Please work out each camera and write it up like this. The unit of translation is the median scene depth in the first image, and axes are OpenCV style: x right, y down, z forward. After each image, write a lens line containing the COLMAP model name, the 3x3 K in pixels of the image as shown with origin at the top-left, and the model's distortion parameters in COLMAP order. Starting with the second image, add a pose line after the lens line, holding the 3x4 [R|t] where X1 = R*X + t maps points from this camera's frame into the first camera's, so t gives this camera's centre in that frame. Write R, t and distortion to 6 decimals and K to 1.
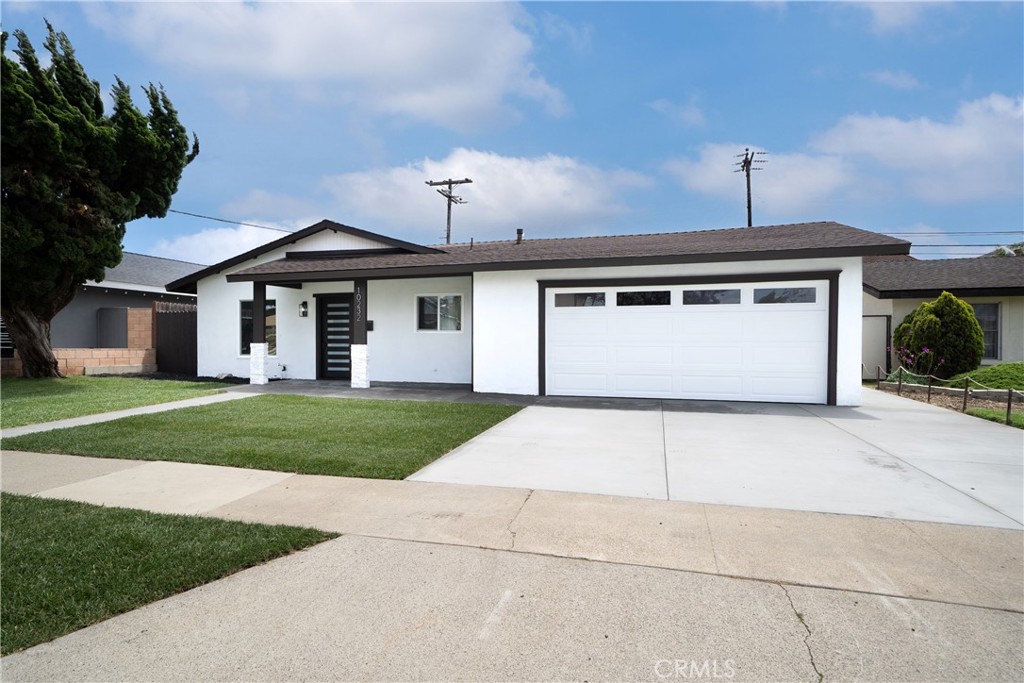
lens RADIAL K [[530.4, 0, 512.0], [0, 530.4, 341.5], [0, 0, 1]] dist [0.017691, 0.000308]
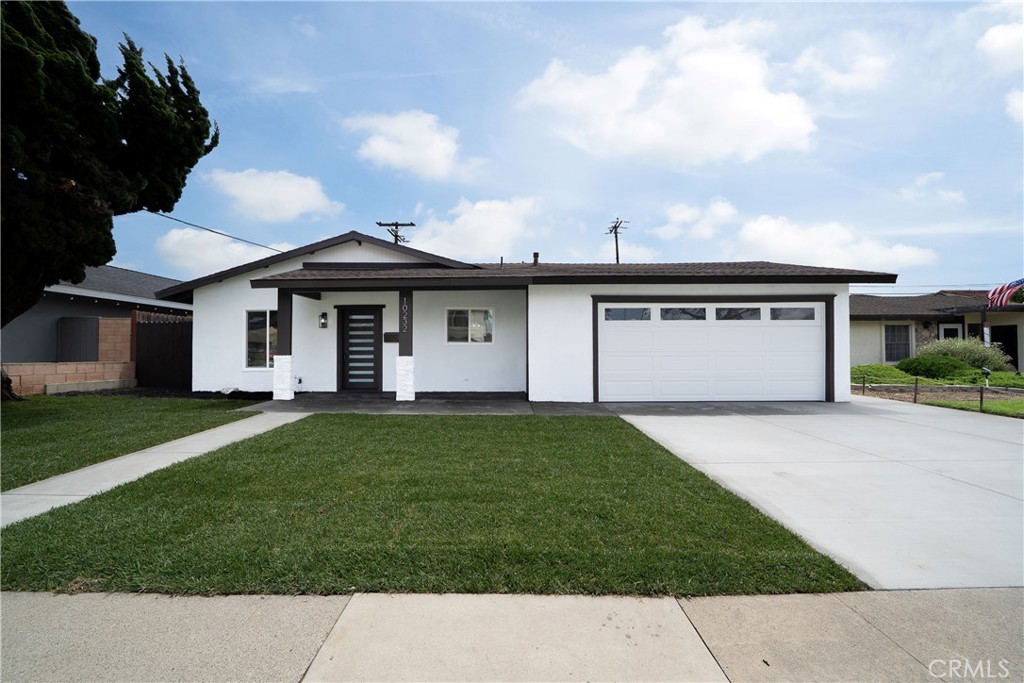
lens RADIAL K [[375.0, 0, 512.0], [0, 375.0, 341.5], [0, 0, 1]] dist [-0.018650, 0.003315]
pose [[0.963875, 0.002306, 0.266347, -0.270873], [0.004831, 0.999647, -0.026137, -0.002135], [-0.266313, 0.026479, 0.963523, 0.272834]]
